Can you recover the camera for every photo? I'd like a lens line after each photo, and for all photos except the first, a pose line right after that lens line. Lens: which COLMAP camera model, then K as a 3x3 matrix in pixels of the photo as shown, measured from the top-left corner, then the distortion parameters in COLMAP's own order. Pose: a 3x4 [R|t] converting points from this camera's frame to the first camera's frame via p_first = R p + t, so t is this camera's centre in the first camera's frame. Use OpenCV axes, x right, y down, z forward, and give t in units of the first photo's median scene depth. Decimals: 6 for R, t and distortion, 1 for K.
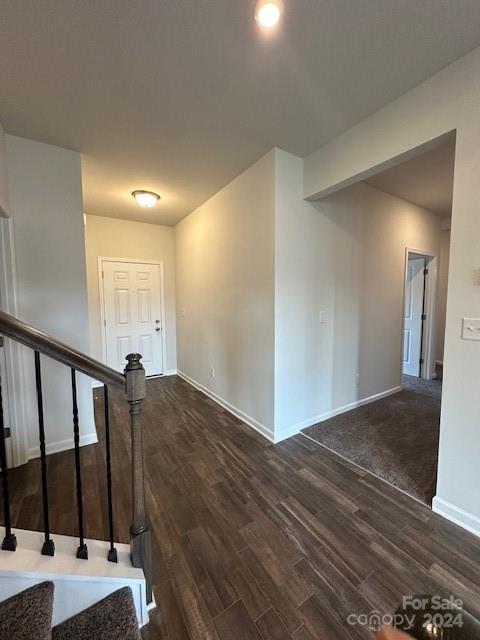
lens RADIAL K [[255.5, 0, 242.0], [0, 255.5, 320.3], [0, 0, 1]] dist [-0.000826, -0.000599]
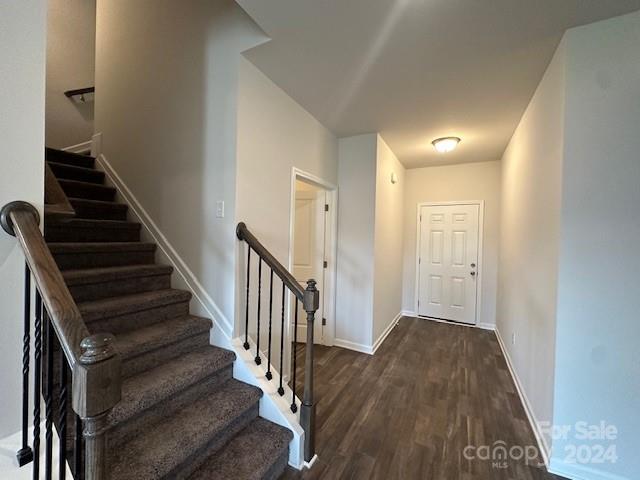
lens RADIAL K [[255.5, 0, 319.4], [0, 255.5, 238.2], [0, 0, 1]] dist [-0.000826, -0.000599]
pose [[0.480858, 0.020426, -0.876560, 0.343082], [-0.091413, 0.995448, -0.026950, -0.028485], [0.872020, 0.093088, 0.480537, 0.111813]]
